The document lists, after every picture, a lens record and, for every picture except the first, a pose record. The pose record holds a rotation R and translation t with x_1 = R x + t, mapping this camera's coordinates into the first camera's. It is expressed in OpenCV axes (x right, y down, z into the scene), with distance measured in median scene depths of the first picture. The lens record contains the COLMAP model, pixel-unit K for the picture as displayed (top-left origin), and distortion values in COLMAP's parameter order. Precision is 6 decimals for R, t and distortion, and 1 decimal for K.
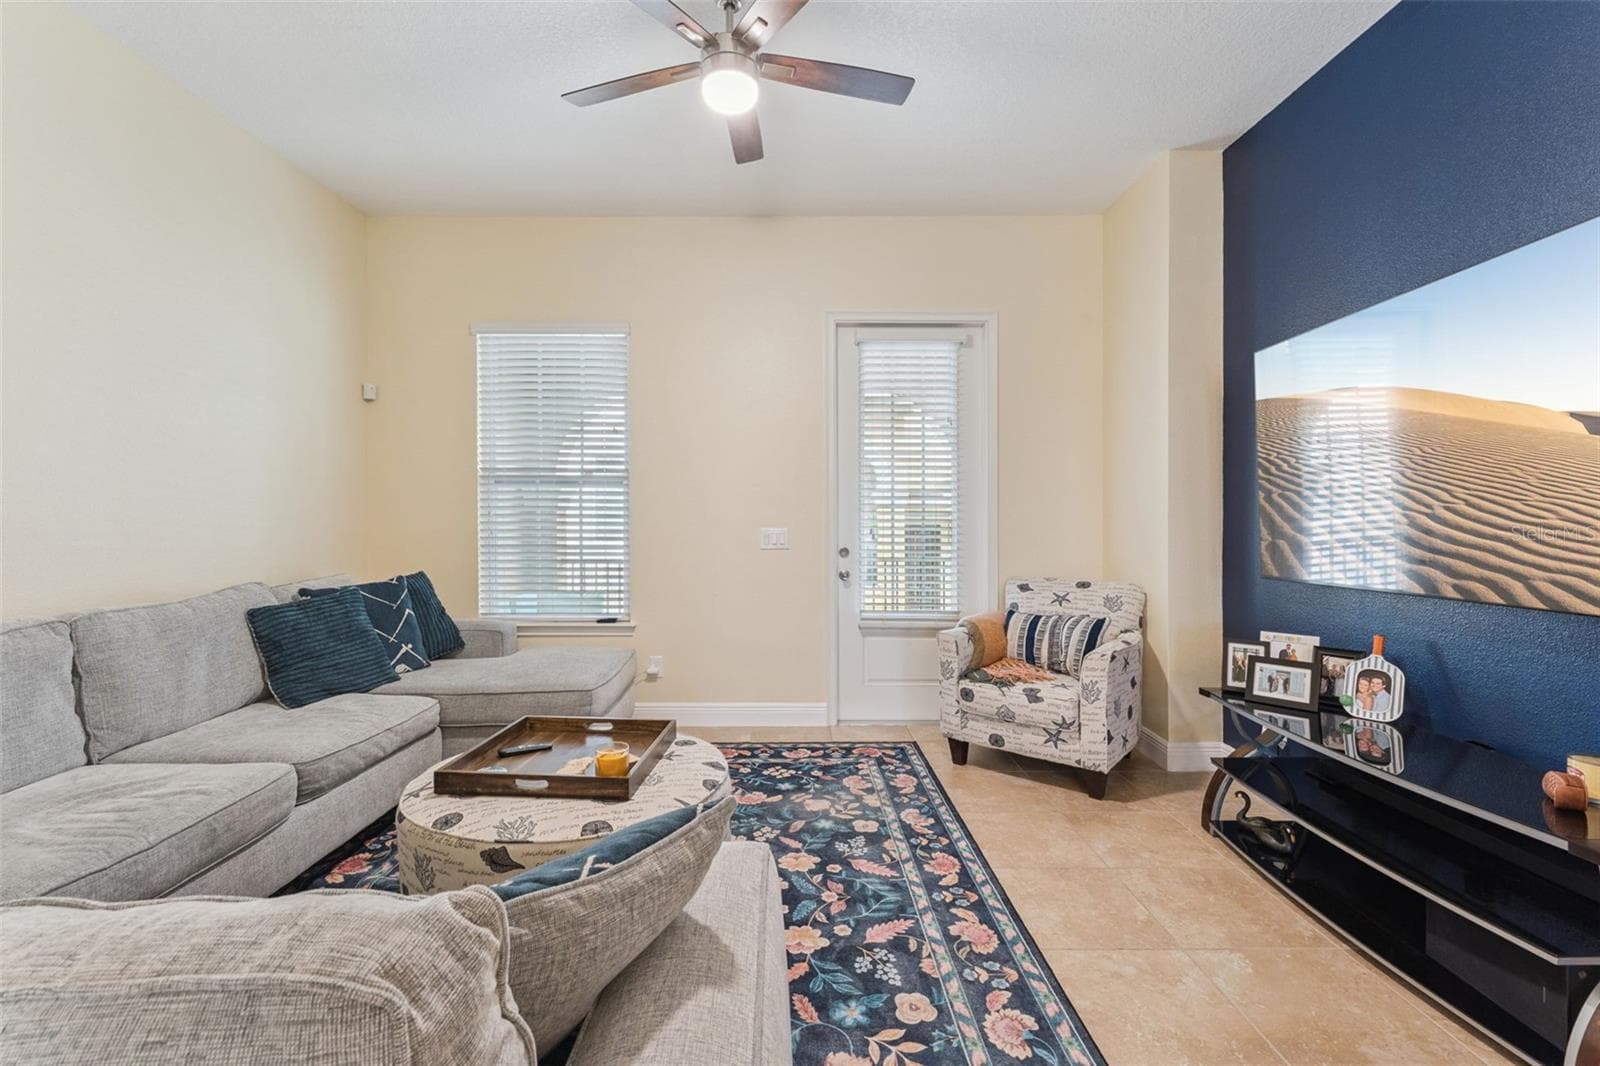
lens RADIAL K [[683.1, 0, 796.6], [0, 683.1, 520.3], [0, 0, 1]] dist [0.001994, 0.000024]
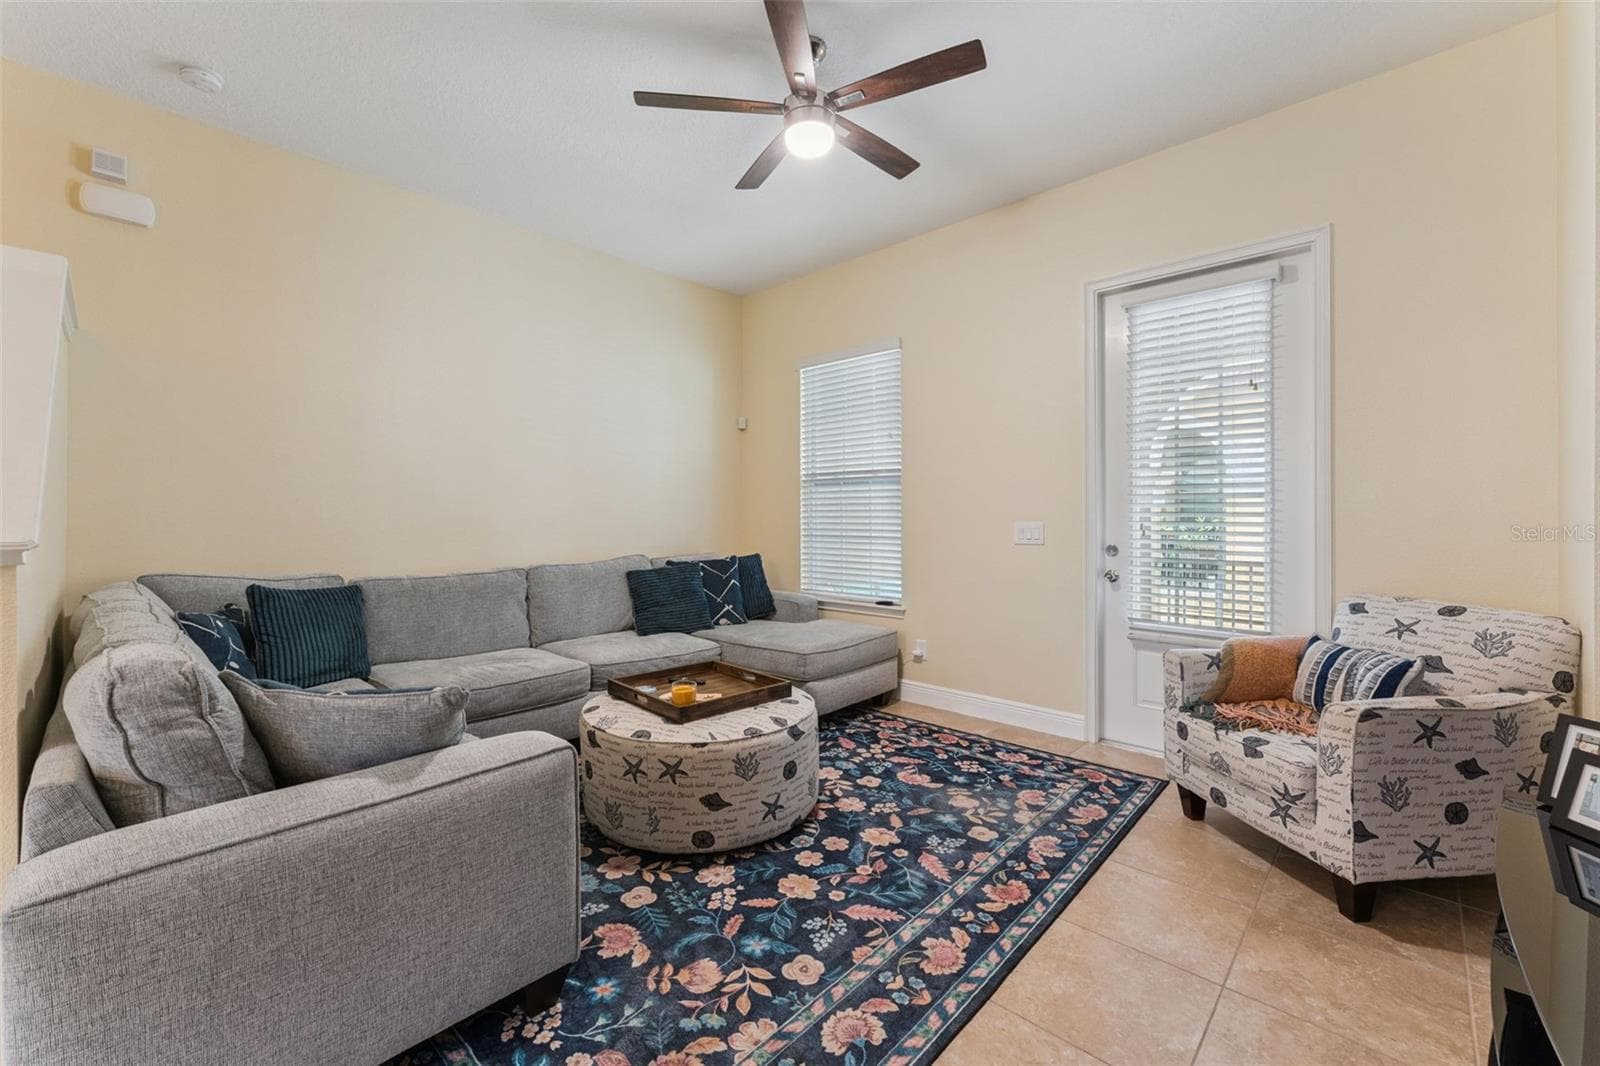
lens RADIAL K [[655.7, 0, 793.4], [0, 655.7, 518.3], [0, 0, 1]] dist [0.003571, 0.000187]
pose [[0.724036, -0.000898, -0.689762, 0.474145], [0.002684, 0.999995, 0.001516, 0.004271], [0.689757, -0.002949, 0.724035, 0.136147]]
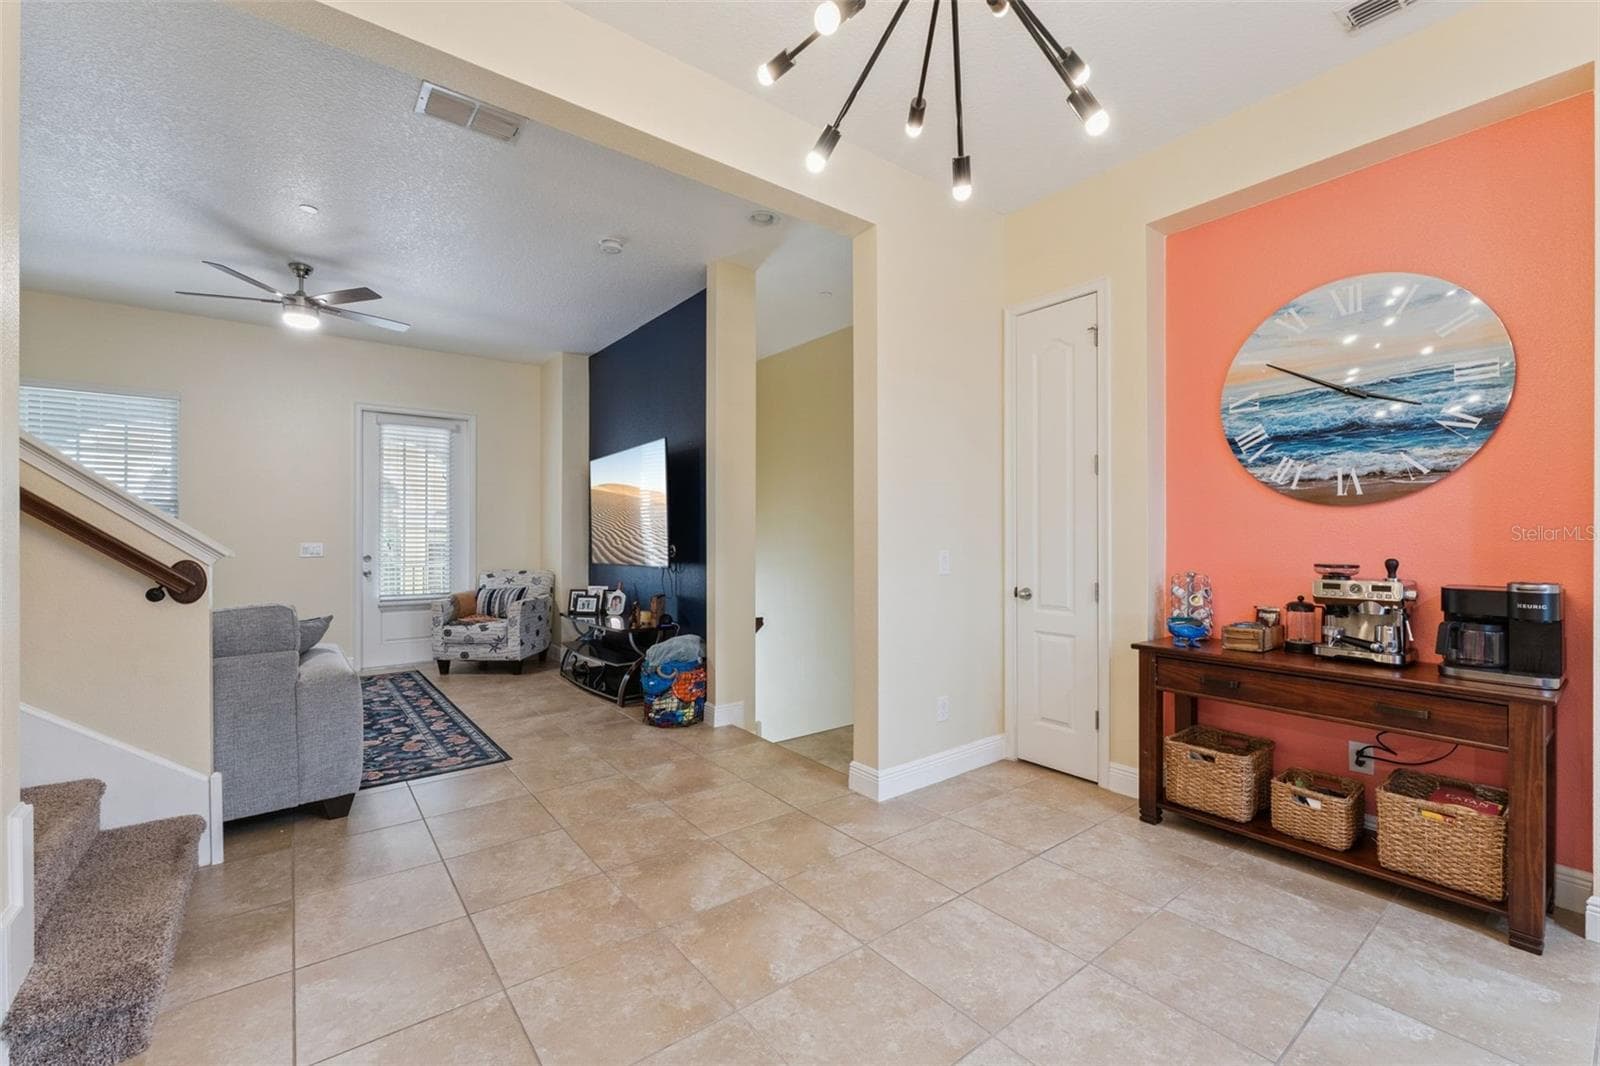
lens RADIAL K [[655.7, 0, 792.2], [0, 655.7, 524.7], [0, 0, 1]] dist [0.003571, 0.000187]
pose [[0.798012, 0.006555, 0.602607, -0.077409], [0.003858, 0.999865, -0.015986, -0.001444], [-0.602630, 0.015082, 0.797878, -1.002347]]
